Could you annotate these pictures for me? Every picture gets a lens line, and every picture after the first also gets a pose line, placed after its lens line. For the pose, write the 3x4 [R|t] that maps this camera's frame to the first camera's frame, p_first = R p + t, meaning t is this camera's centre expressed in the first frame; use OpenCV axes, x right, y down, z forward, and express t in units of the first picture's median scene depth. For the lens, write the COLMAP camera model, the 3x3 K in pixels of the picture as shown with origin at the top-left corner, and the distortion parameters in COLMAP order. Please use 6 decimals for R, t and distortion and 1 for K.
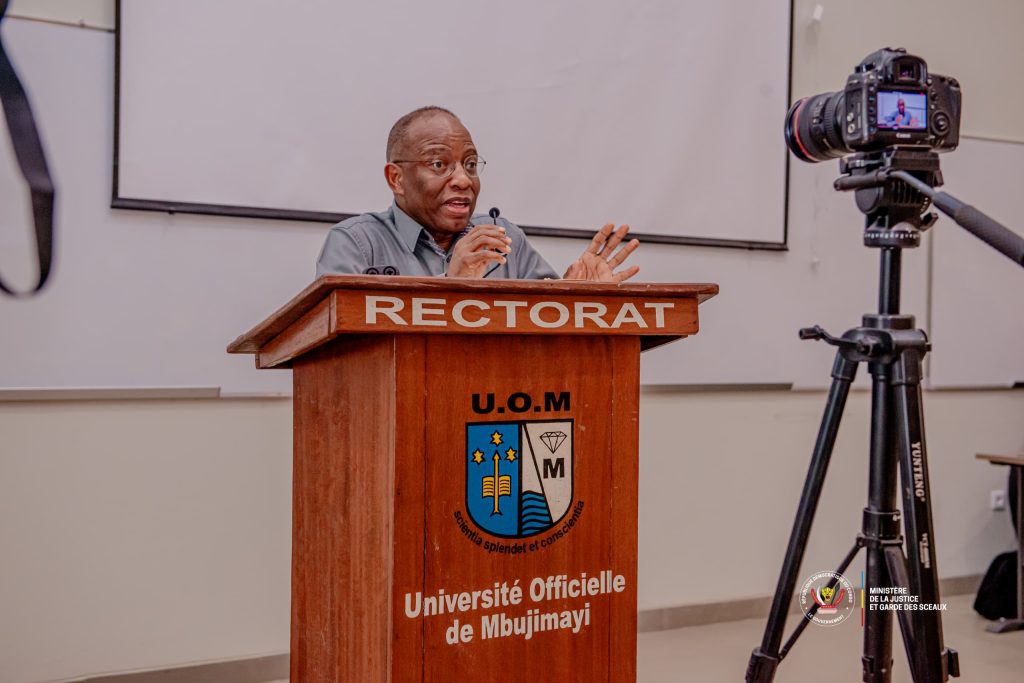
lens RADIAL K [[1490.5, 0, 520.2], [0, 1490.5, 347.1], [0, 0, 1]] dist [0.105618, 0.023654]
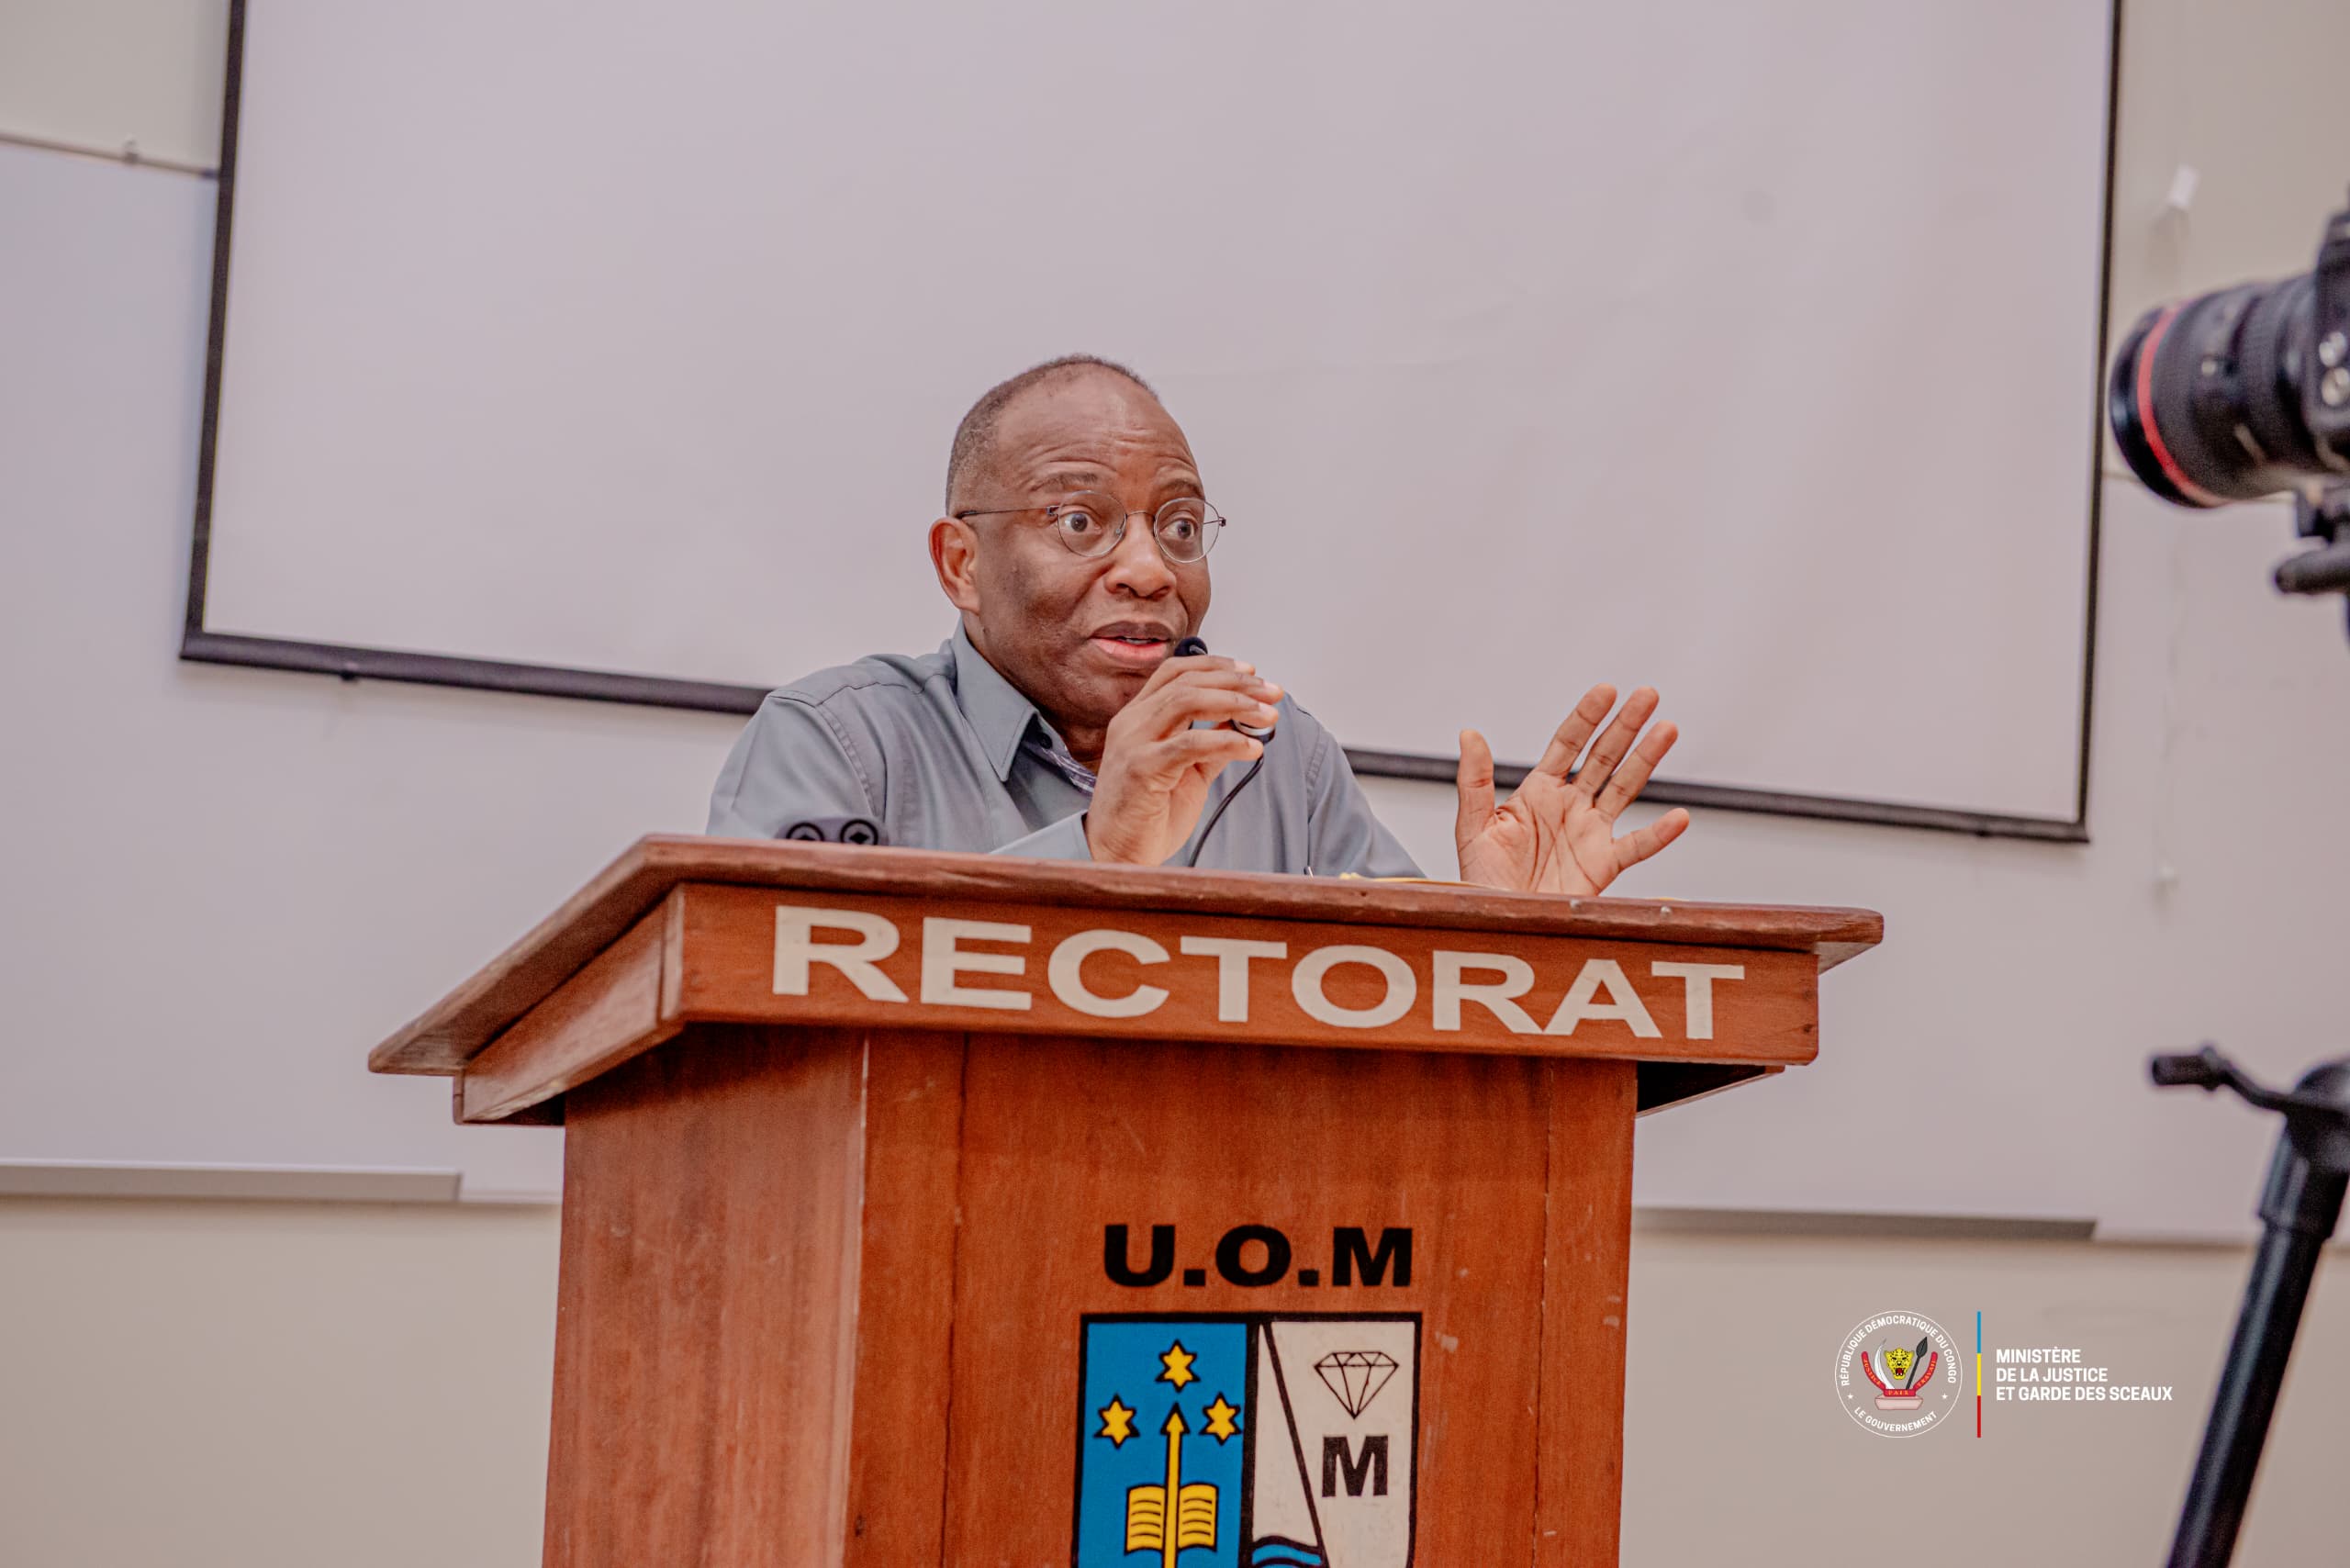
lens RADIAL K [[3946.6, 0, 1175.0], [0, 3946.6, 784.0], [0, 0, 1]] dist [0.138485, -0.315784]
pose [[0.998349, 0.031327, -0.048135, 0.020232], [-0.034923, 0.996513, -0.075783, 0.000802], [0.045593, 0.077339, 0.995962, 0.136557]]
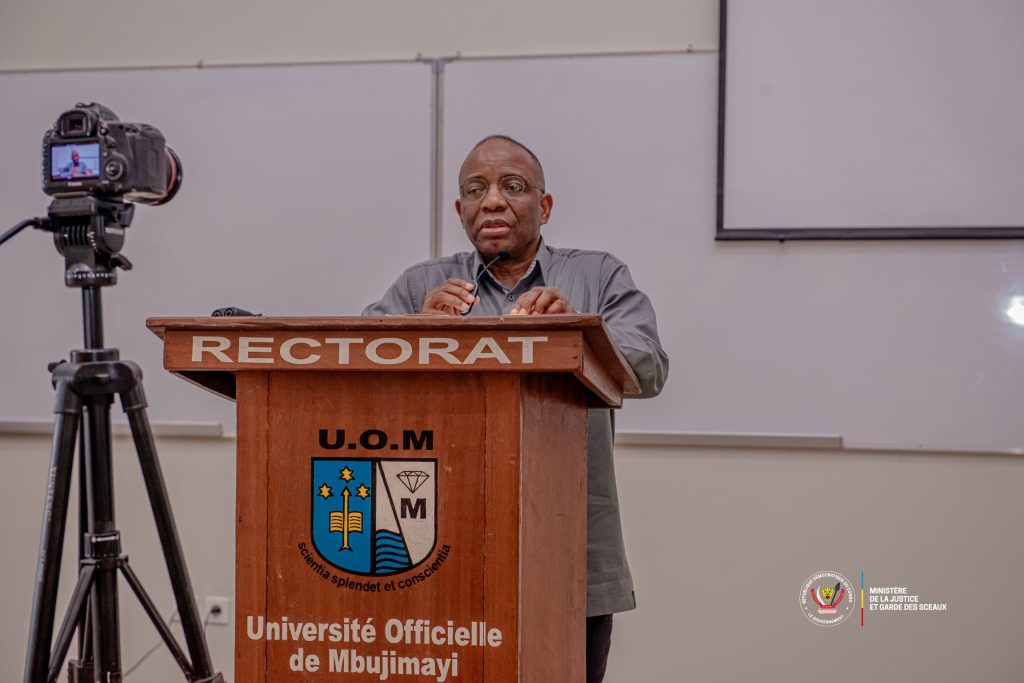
lens RADIAL K [[1909.9, 0, 512.0], [0, 1909.9, 341.5], [0, 0, 1]] dist [0.070095, -0.089146]
pose [[0.679896, -0.015547, -0.733143, 0.981802], [-0.005934, 0.999626, -0.026702, 0.005091], [0.733284, 0.022505, 0.679550, 0.196311]]
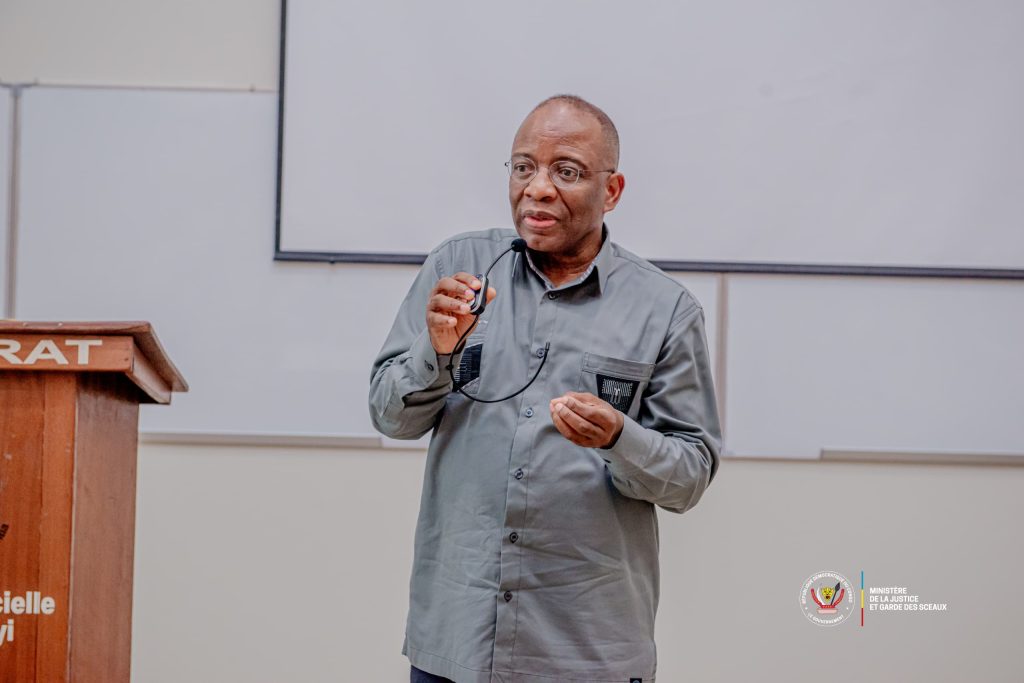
lens RADIAL K [[1800.4, 0, 512.0], [0, 1800.4, 341.5], [0, 0, 1]] dist [0.100524, -0.102961]
pose [[0.825734, -0.007295, -0.564012, 1.095856], [-0.016419, 0.999182, -0.036961, 0.013783], [0.563820, 0.039780, 0.824939, 0.120648]]
